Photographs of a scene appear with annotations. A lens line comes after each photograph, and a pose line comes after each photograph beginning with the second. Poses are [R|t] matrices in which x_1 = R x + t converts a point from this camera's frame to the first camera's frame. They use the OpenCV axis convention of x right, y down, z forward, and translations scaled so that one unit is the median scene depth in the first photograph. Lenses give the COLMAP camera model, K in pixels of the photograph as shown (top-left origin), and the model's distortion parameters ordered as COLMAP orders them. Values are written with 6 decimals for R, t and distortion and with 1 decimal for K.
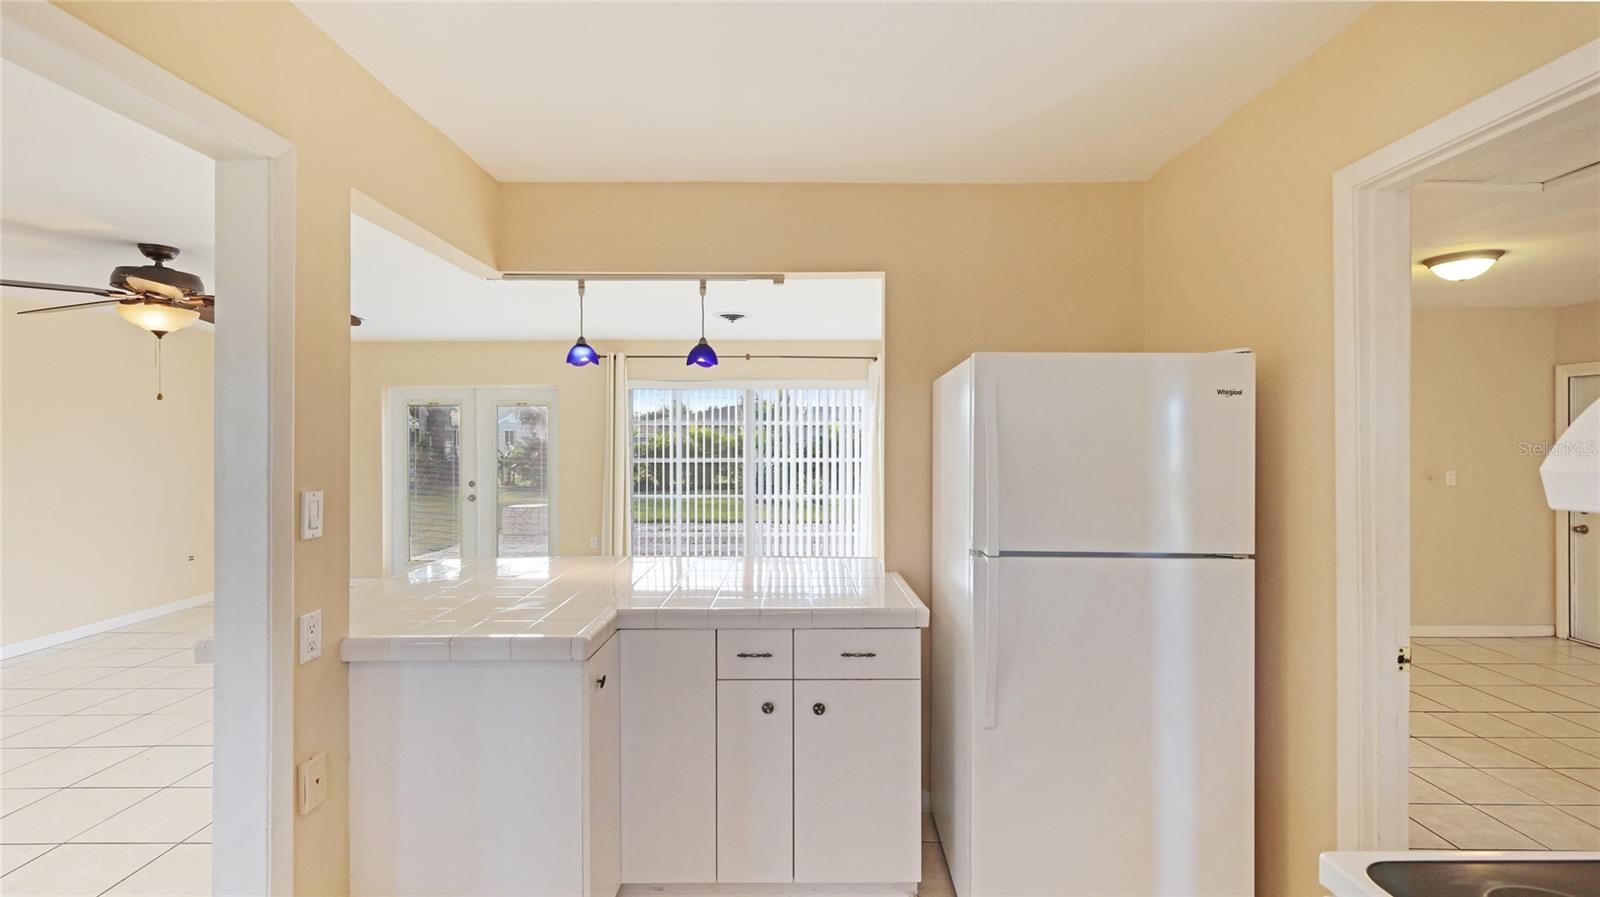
lens RADIAL K [[728.6, 0, 805.7], [0, 728.6, 440.2], [0, 0, 1]] dist [0.000399, 0.000631]
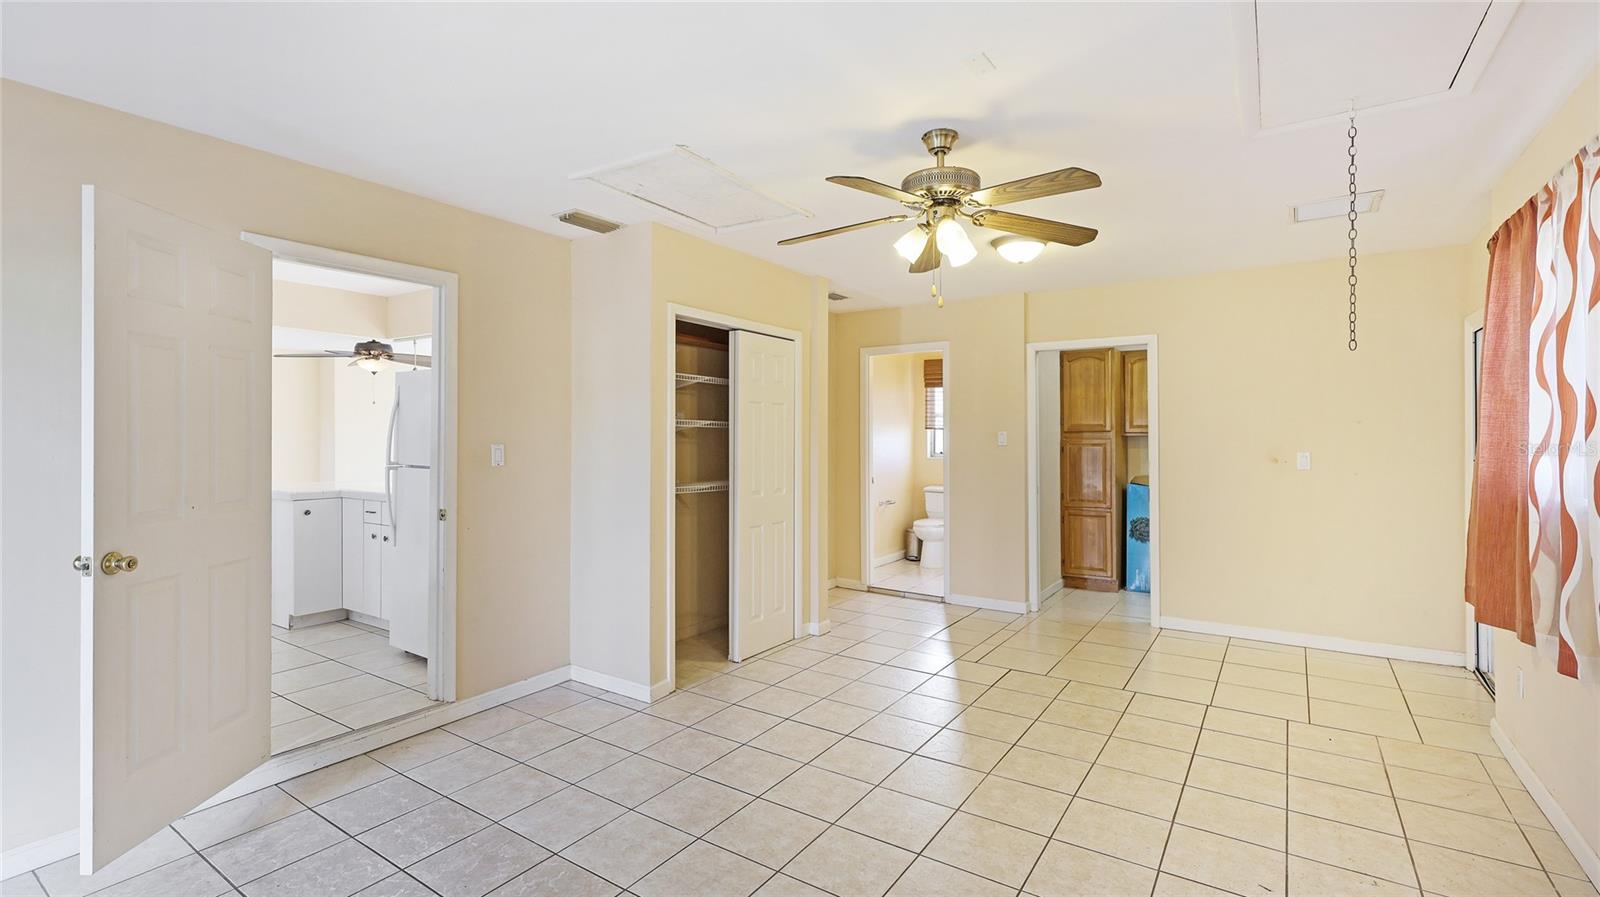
lens RADIAL K [[721.7, 0, 796.7], [0, 721.7, 439.0], [0, 0, 1]] dist [-0.000553, 0.000216]
pose [[0.825648, 0.002412, -0.564180, 0.892682], [-0.003335, 0.999994, -0.000606, 0.029921], [0.564175, 0.002382, 0.825651, -0.031796]]
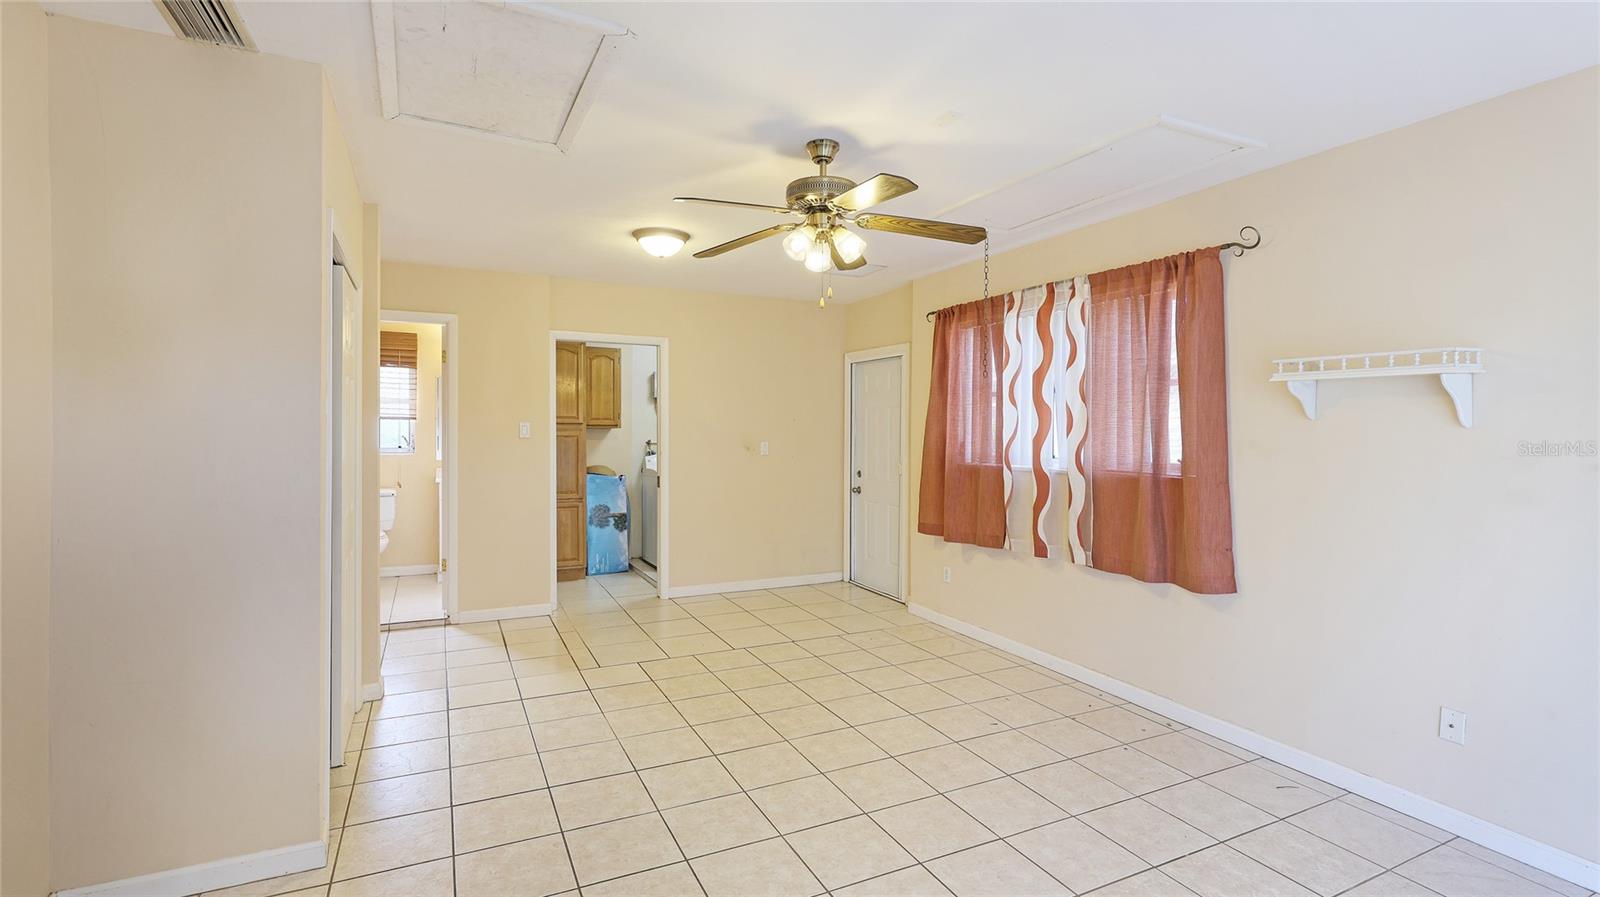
lens RADIAL K [[728.6, 0, 805.7], [0, 728.6, 440.2], [0, 0, 1]] dist [0.000399, 0.000631]
pose [[0.895414, 0.002321, 0.445228, 0.450607], [-0.006713, 0.999943, 0.008288, 0.030658], [-0.445184, -0.010410, 0.895379, -0.037970]]
